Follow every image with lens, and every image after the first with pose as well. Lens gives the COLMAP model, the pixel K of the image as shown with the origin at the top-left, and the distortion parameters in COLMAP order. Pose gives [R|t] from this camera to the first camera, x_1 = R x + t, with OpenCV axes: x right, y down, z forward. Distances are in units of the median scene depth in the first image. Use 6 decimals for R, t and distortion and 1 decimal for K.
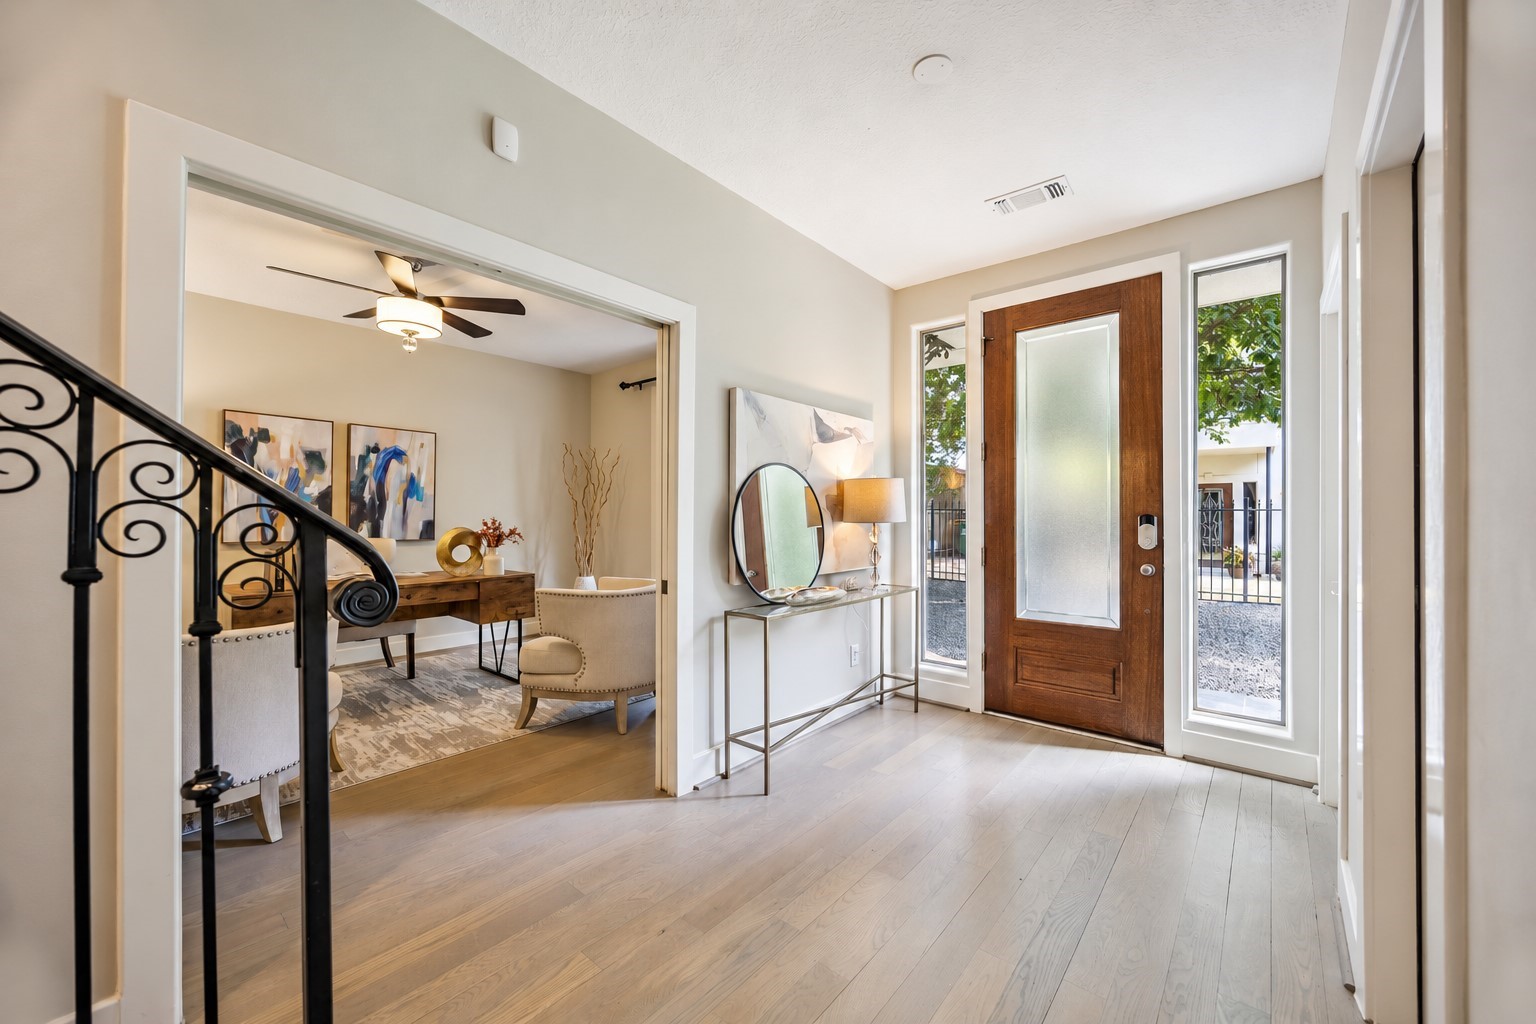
lens RADIAL K [[599.1, 0, 768.0], [0, 599.1, 512.0], [0, 0, 1]] dist [-0.013812, -0.000025]
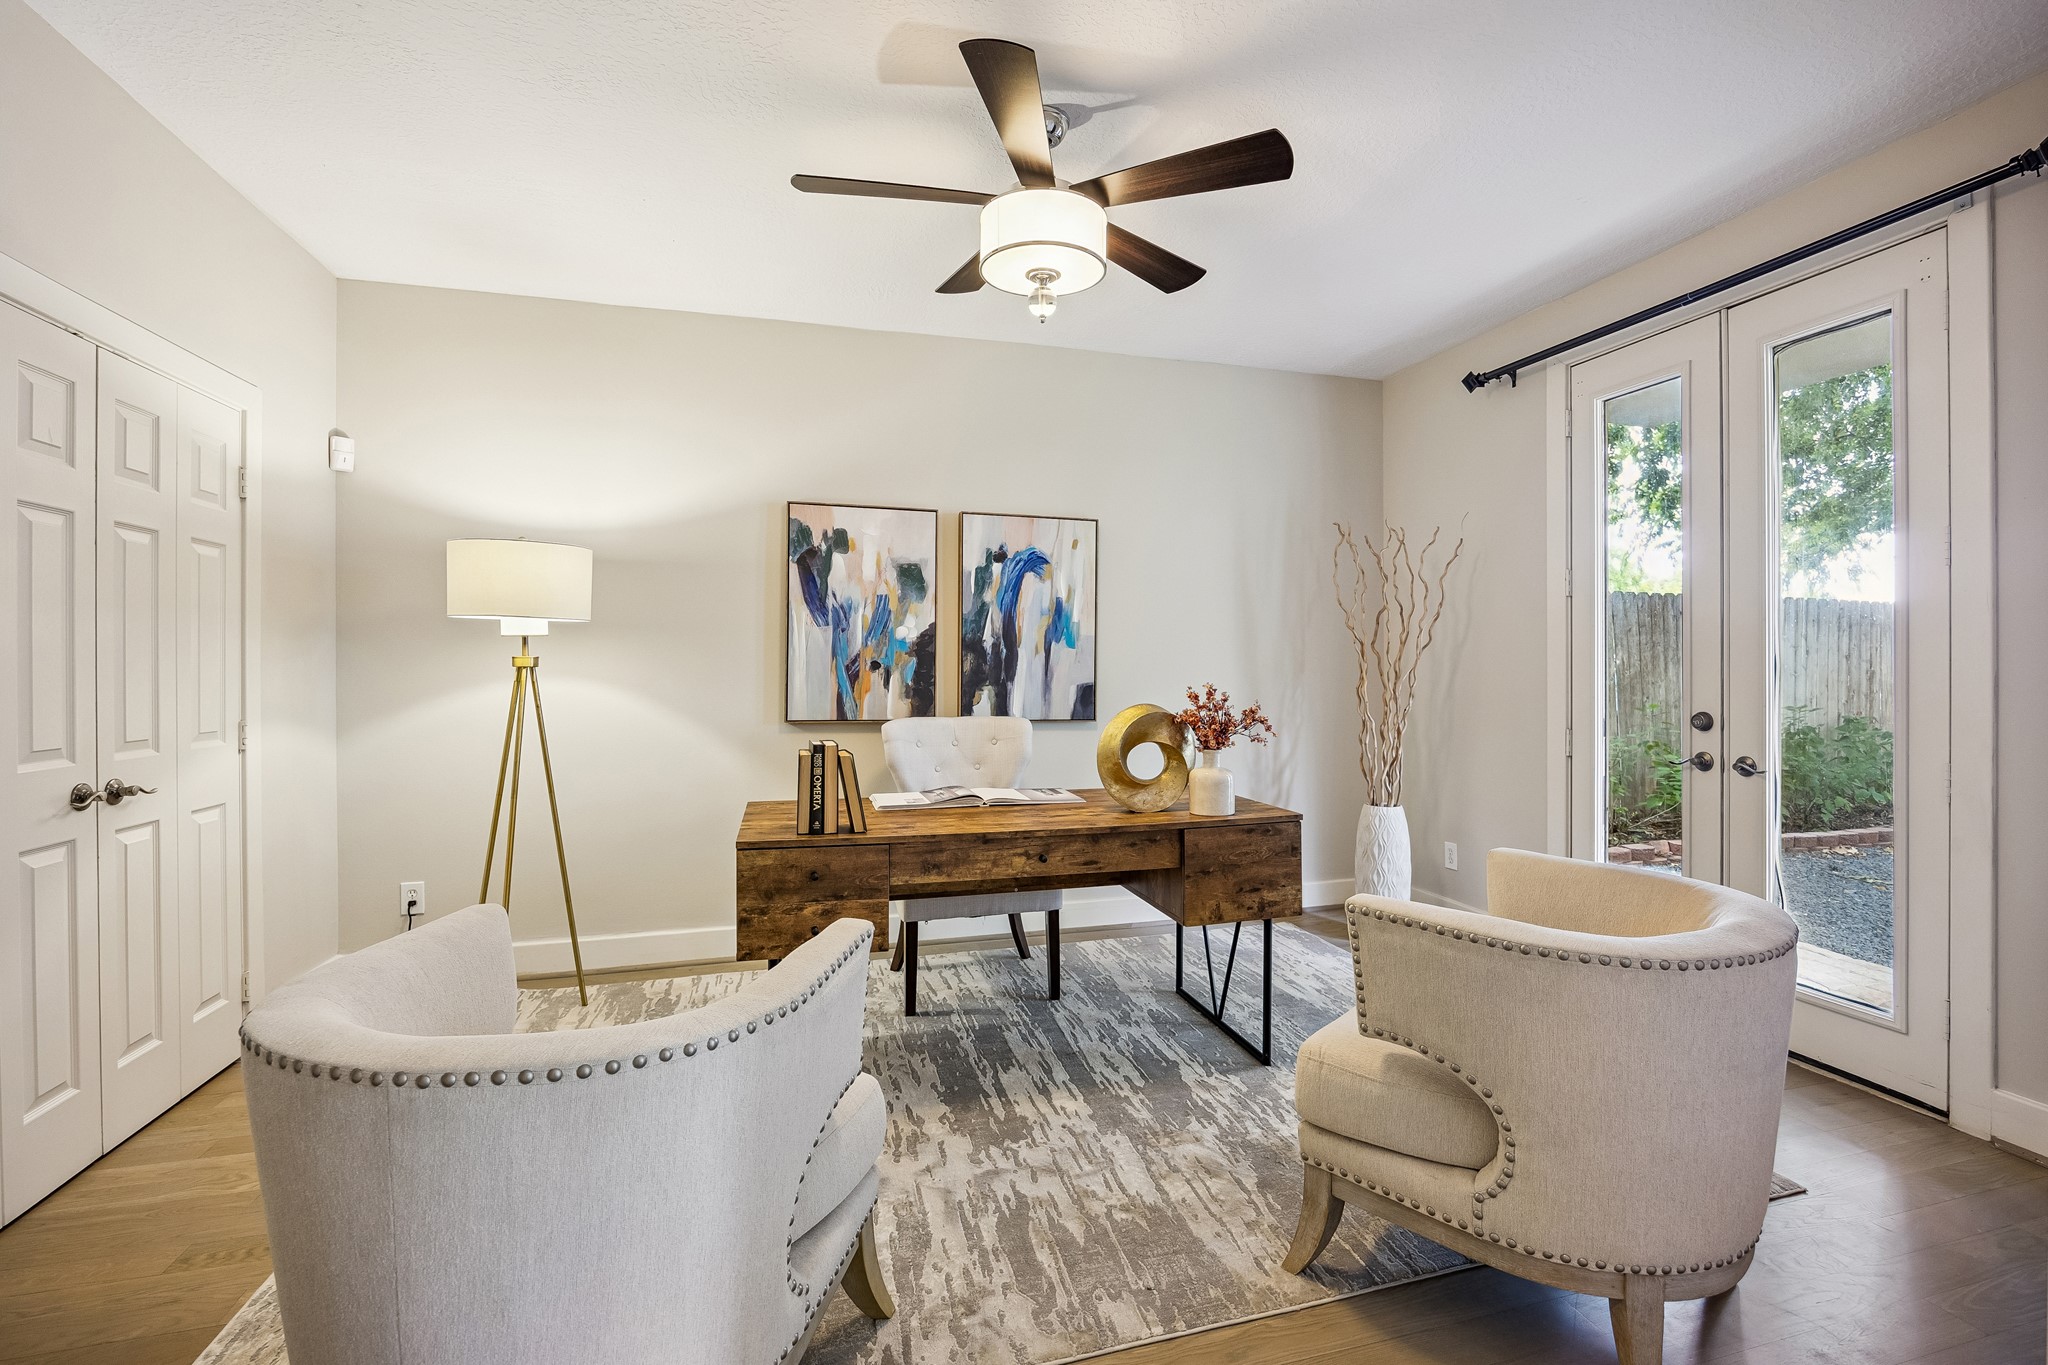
lens RADIAL K [[903.5, 0, 1024.0], [0, 903.5, 682.5], [0, 0, 1]] dist [0.000491, 0.000032]
pose [[0.829157, 0.008436, -0.558953, -0.198757], [0.004506, 0.999753, 0.021772, -0.006458], [0.558998, -0.020571, 0.828914, 0.364106]]
